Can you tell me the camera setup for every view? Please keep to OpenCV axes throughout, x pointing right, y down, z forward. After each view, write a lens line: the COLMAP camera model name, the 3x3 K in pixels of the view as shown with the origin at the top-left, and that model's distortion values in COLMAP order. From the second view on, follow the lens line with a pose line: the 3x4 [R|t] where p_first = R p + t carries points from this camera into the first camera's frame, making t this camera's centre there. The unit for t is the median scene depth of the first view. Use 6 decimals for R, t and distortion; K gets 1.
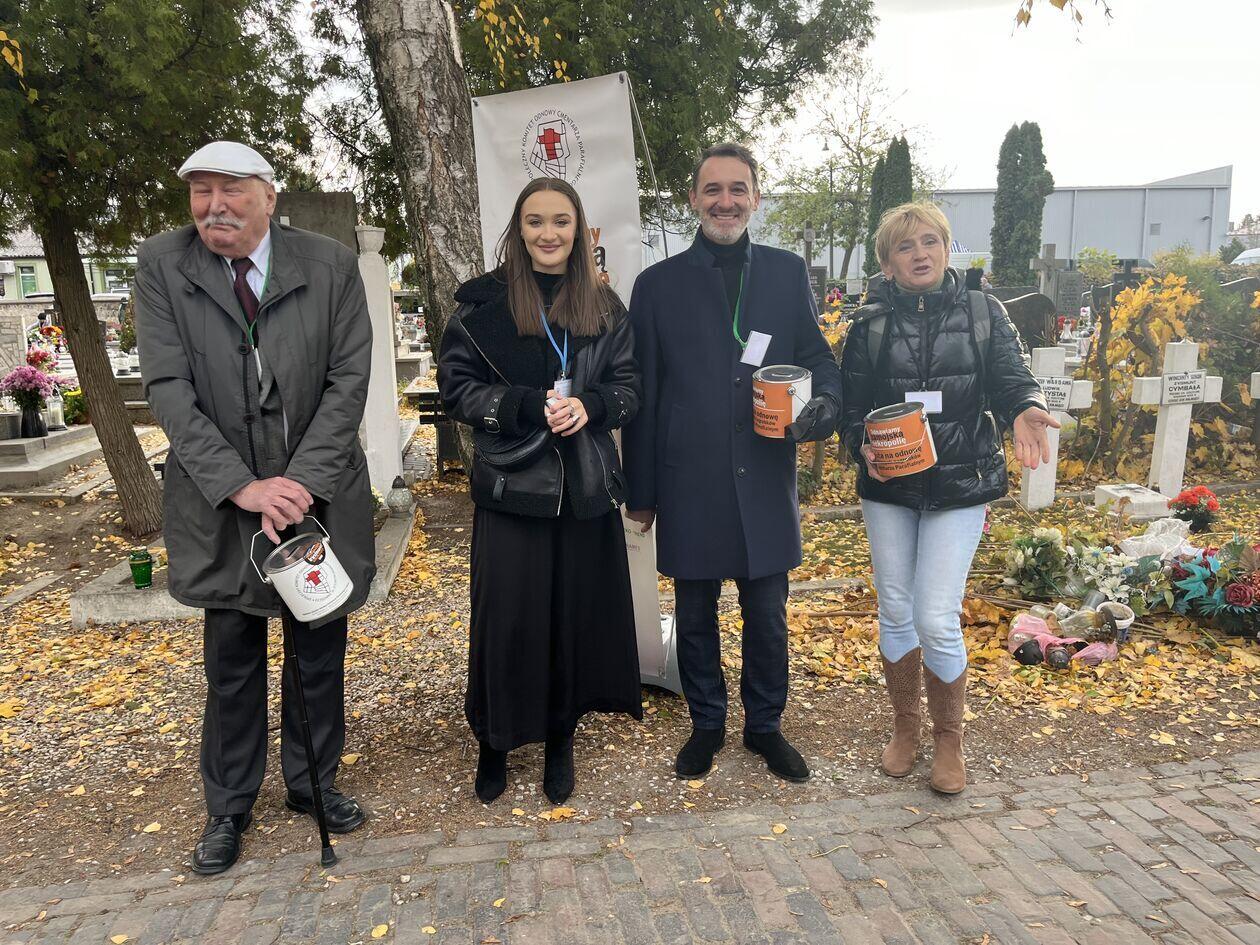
lens RADIAL K [[937.9, 0, 621.5], [0, 937.9, 476.1], [0, 0, 1]] dist [0.062731, -0.087373]
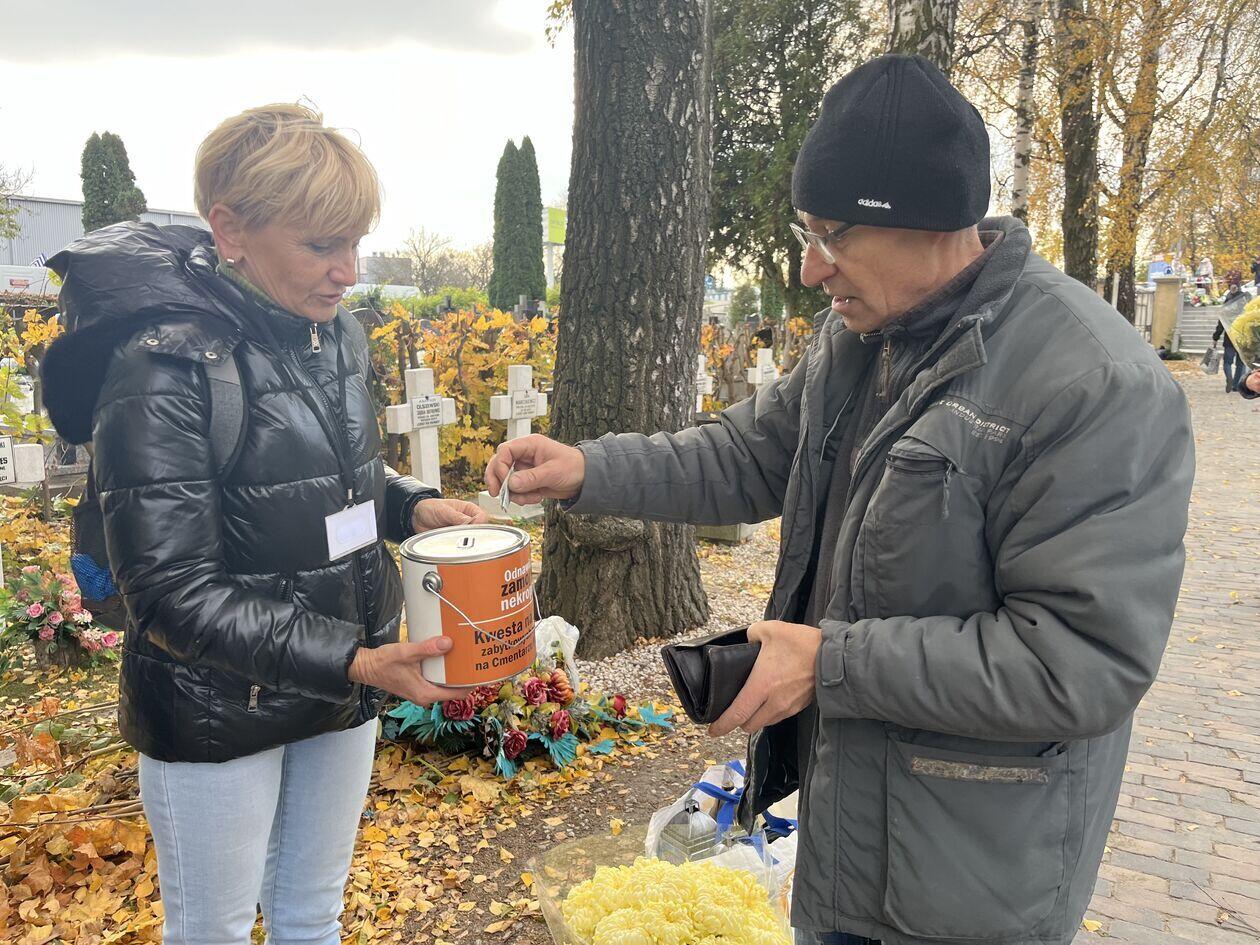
lens RADIAL K [[937.9, 0, 621.5], [0, 937.9, 476.1], [0, 0, 1]] dist [0.062731, -0.087373]
pose [[0.645579, -0.095472, 0.757702, 0.158735], [0.113570, 0.993125, 0.028372, -0.067155], [-0.755202, 0.067735, 0.651983, 0.359569]]
